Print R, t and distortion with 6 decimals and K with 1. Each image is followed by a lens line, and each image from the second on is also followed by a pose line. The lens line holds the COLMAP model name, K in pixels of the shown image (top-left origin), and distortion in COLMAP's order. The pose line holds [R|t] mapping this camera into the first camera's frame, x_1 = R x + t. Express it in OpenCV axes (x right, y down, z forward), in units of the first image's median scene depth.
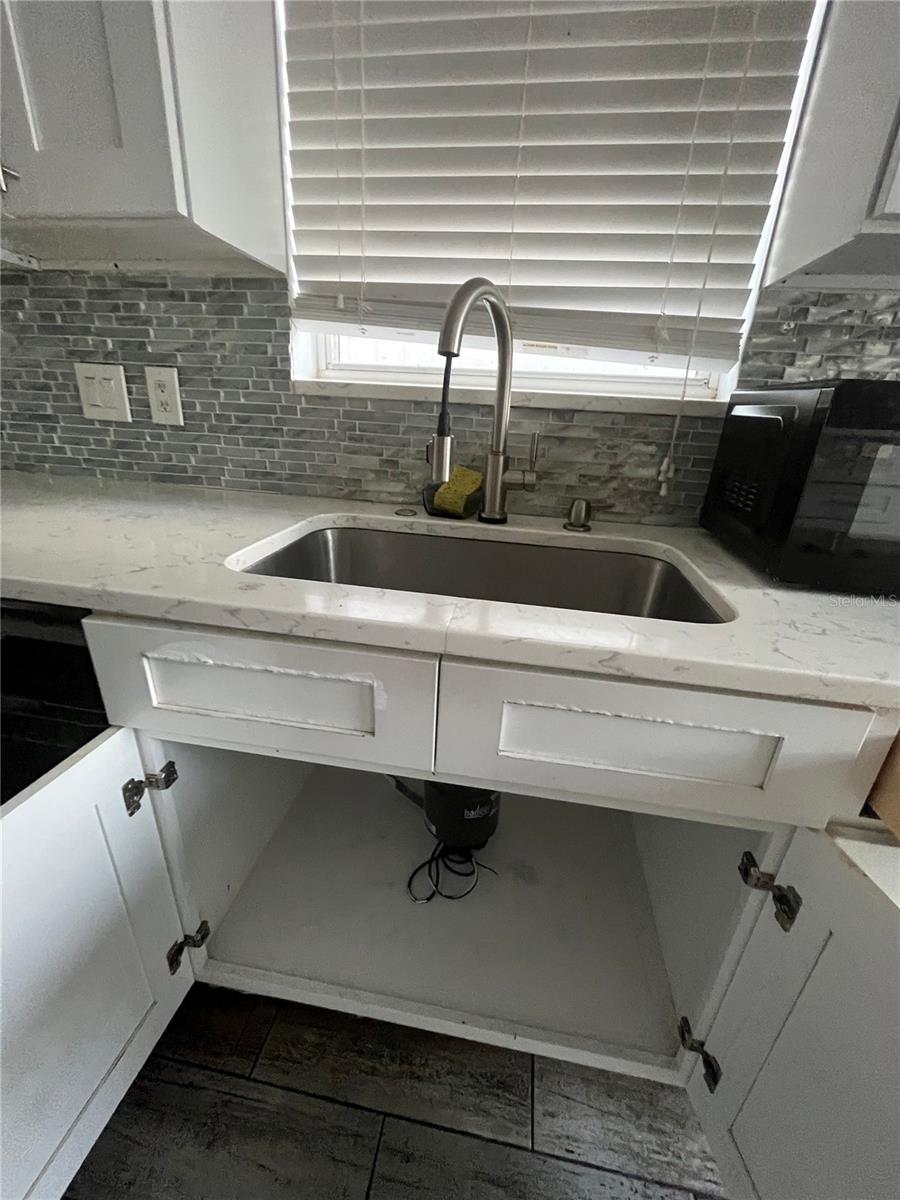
lens RADIAL K [[482.3, 0, 450.0], [0, 482.3, 600.0], [0, 0, 1]] dist [-0.002959, -0.000106]
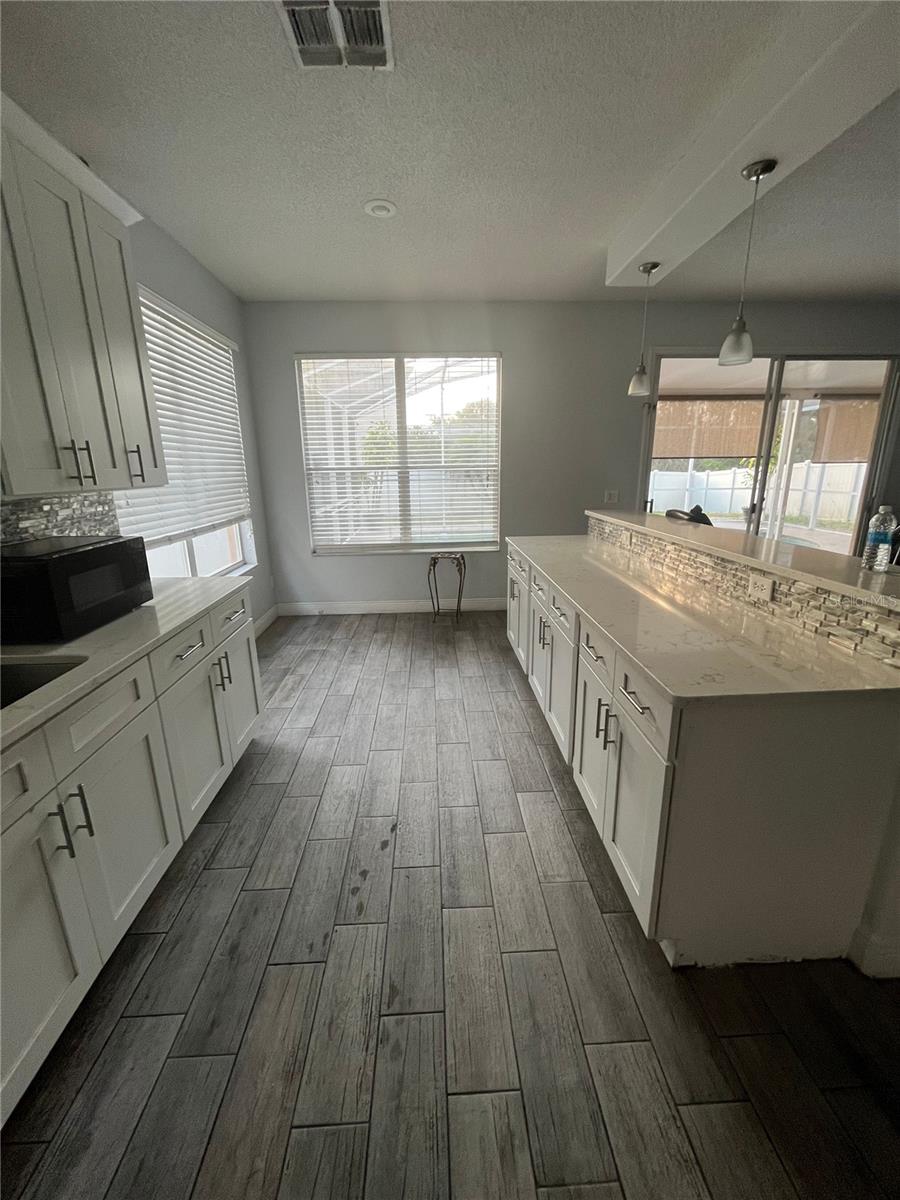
lens RADIAL K [[482.3, 0, 450.0], [0, 482.3, 600.0], [0, 0, 1]] dist [-0.002959, -0.000106]
pose [[-0.197340, -0.308321, 0.930589, -1.089391], [0.363044, 0.858781, 0.361517, -0.235414], [-0.910635, 0.409186, -0.057538, -0.367610]]
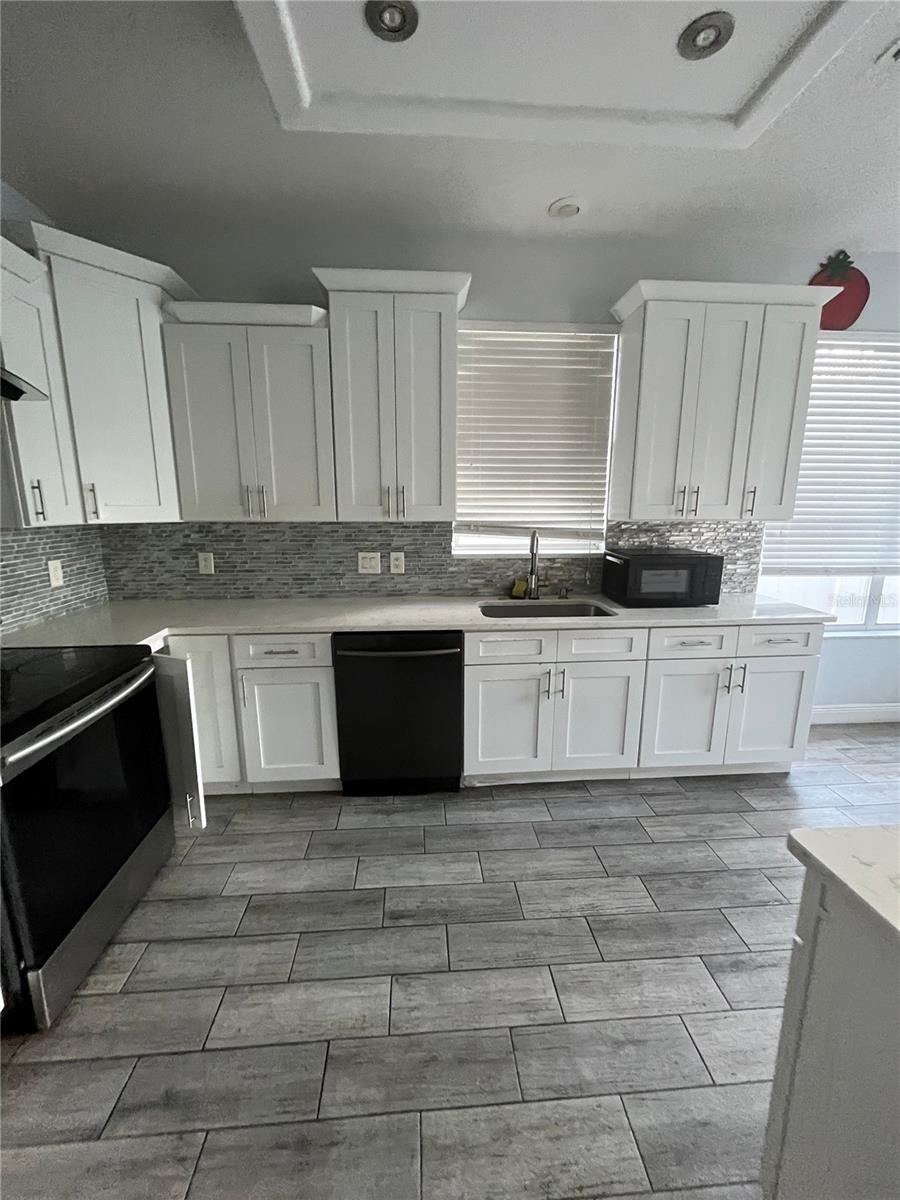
lens RADIAL K [[482.3, 0, 450.0], [0, 482.3, 600.0], [0, 0, 1]] dist [-0.002959, -0.000106]
pose [[0.973356, -0.095404, 0.208512, -0.919914], [0.129476, 0.979172, -0.156394, 0.205155], [-0.189248, 0.179224, 0.965435, -1.520594]]
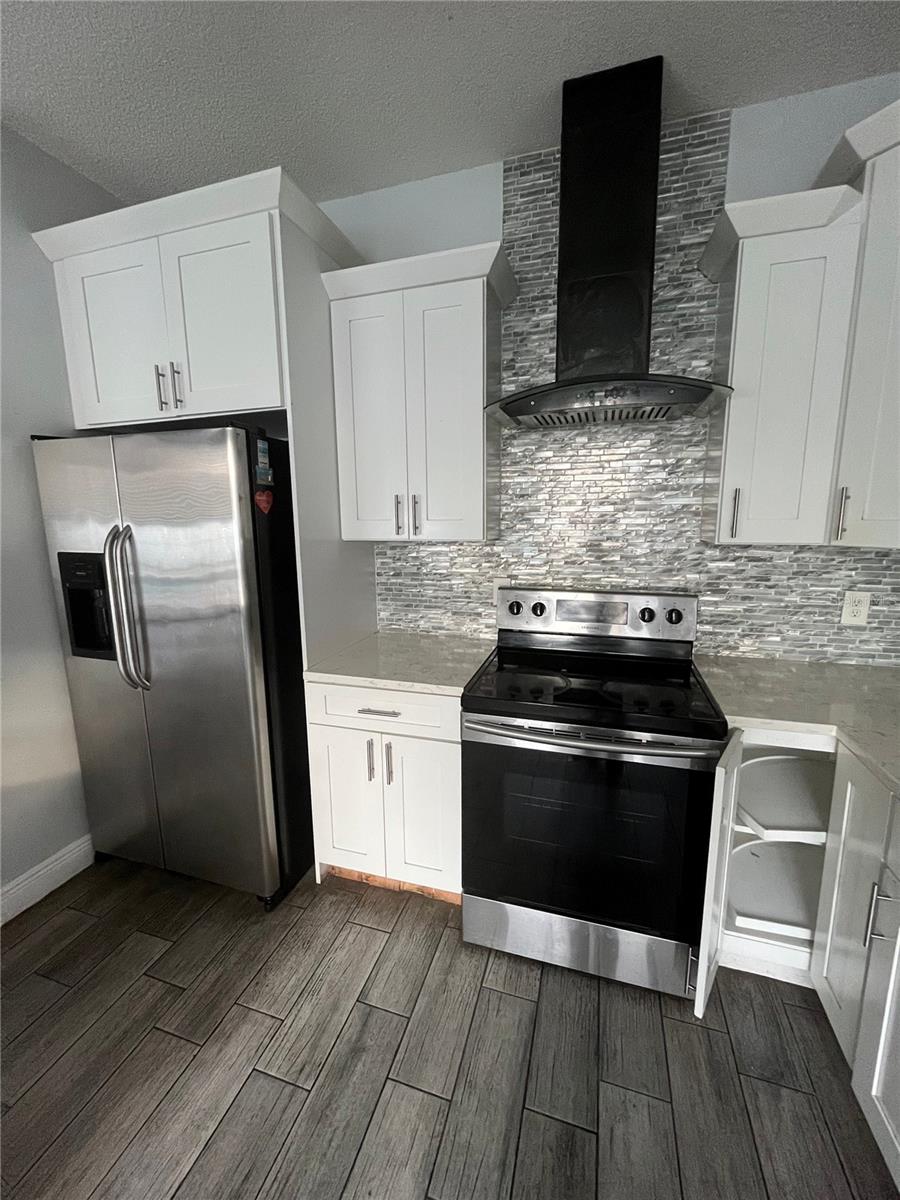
lens RADIAL K [[482.3, 0, 450.0], [0, 482.3, 600.0], [0, 0, 1]] dist [-0.002959, -0.000106]
pose [[-0.151856, 0.114955, -0.981695, -0.378212], [-0.361558, 0.917917, 0.163415, -0.284180], [0.919900, 0.379756, -0.097828, -0.208108]]
